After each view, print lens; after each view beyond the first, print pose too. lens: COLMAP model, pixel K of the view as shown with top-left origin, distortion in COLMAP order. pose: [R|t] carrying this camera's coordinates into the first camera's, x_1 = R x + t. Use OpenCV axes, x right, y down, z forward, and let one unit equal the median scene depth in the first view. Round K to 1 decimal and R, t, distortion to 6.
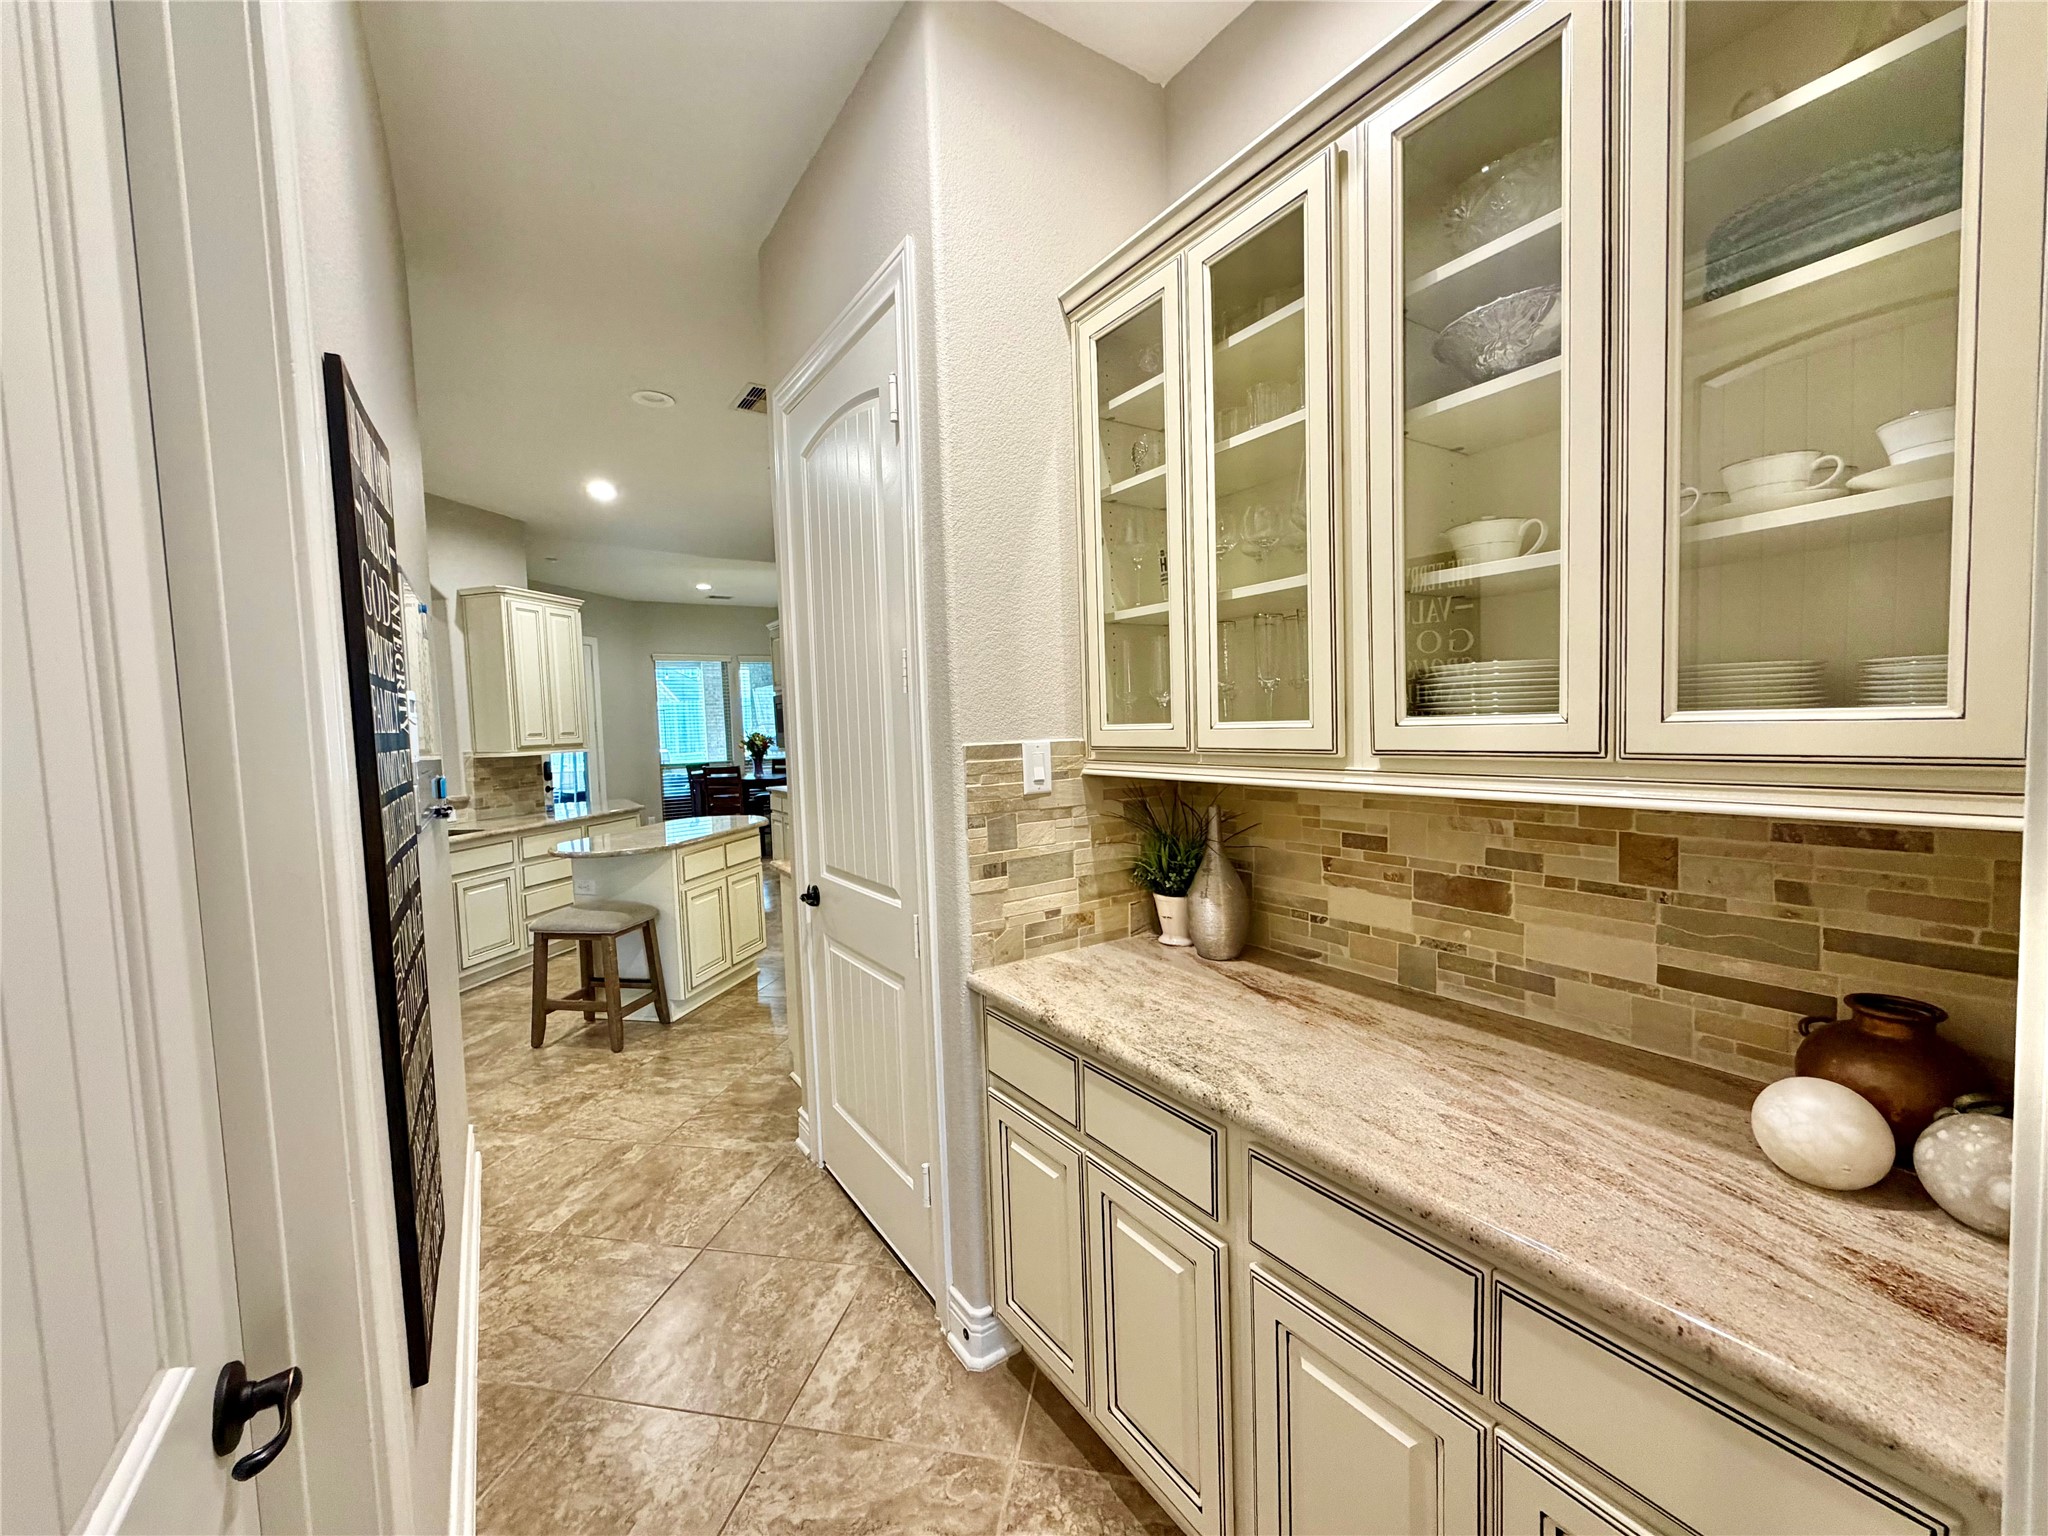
lens RADIAL K [[818.9, 0, 1016.0], [0, 818.9, 773.6], [0, 0, 1]] dist [-0.000980, 0.000124]
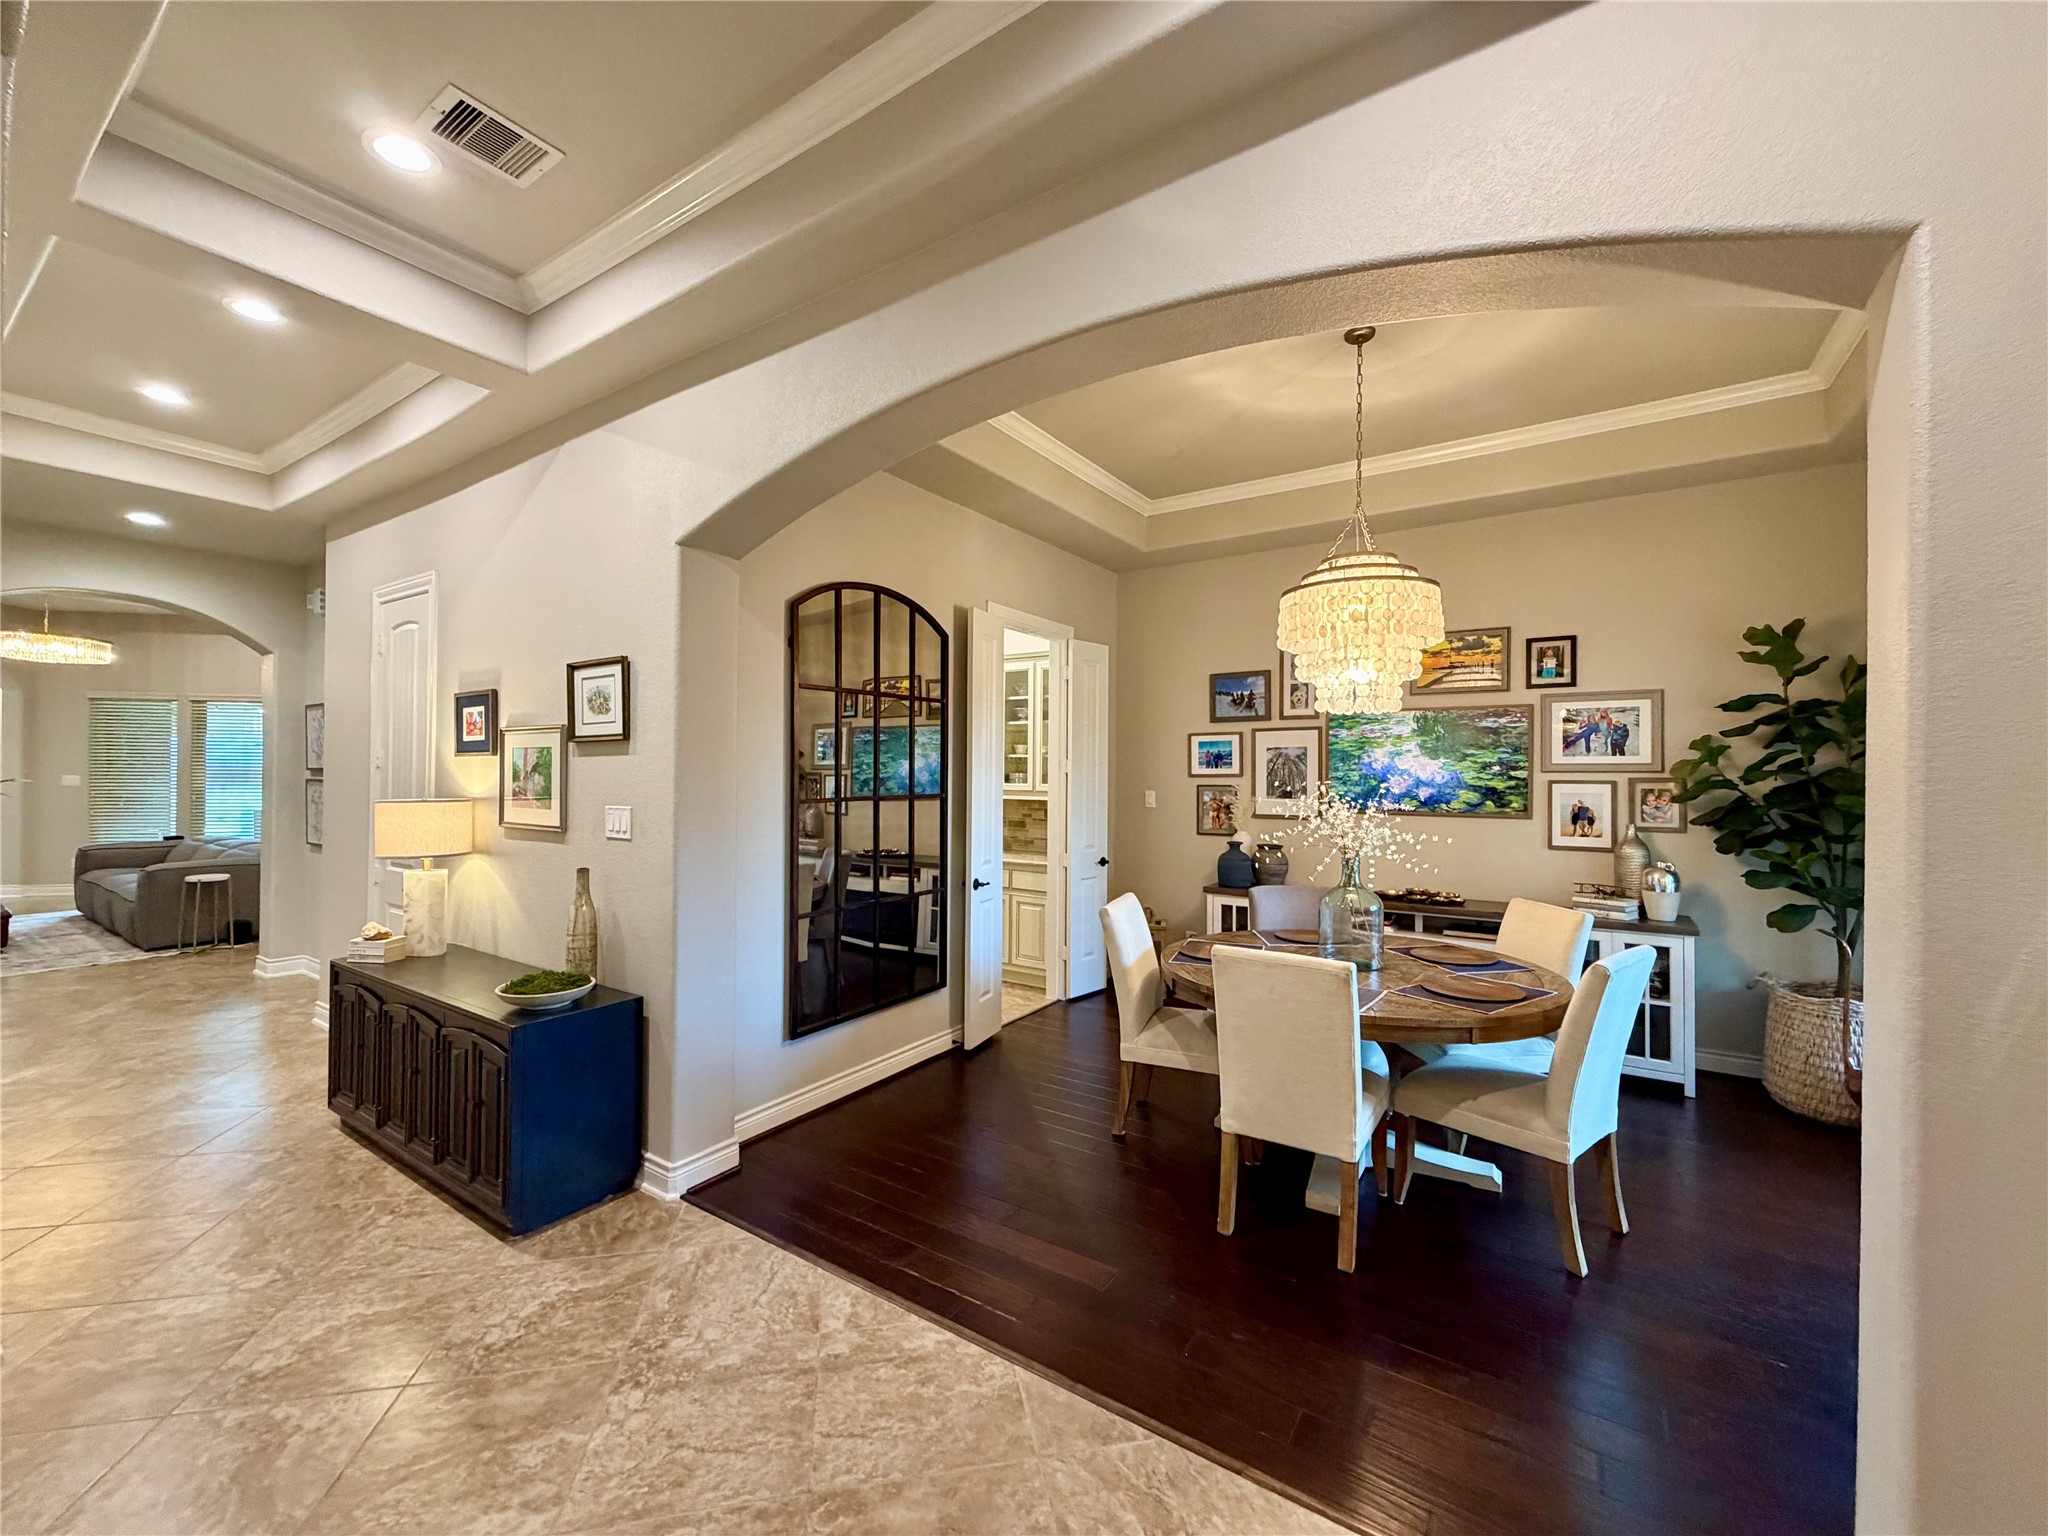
lens RADIAL K [[818.9, 0, 1017.2], [0, 818.9, 767.7], [0, 0, 1]] dist [-0.000980, 0.000124]
pose [[0.921843, 0.047617, 0.384628, -1.070587], [-0.019544, 0.996873, -0.076572, 0.169270], [-0.387071, 0.063070, 0.919890, -2.828175]]
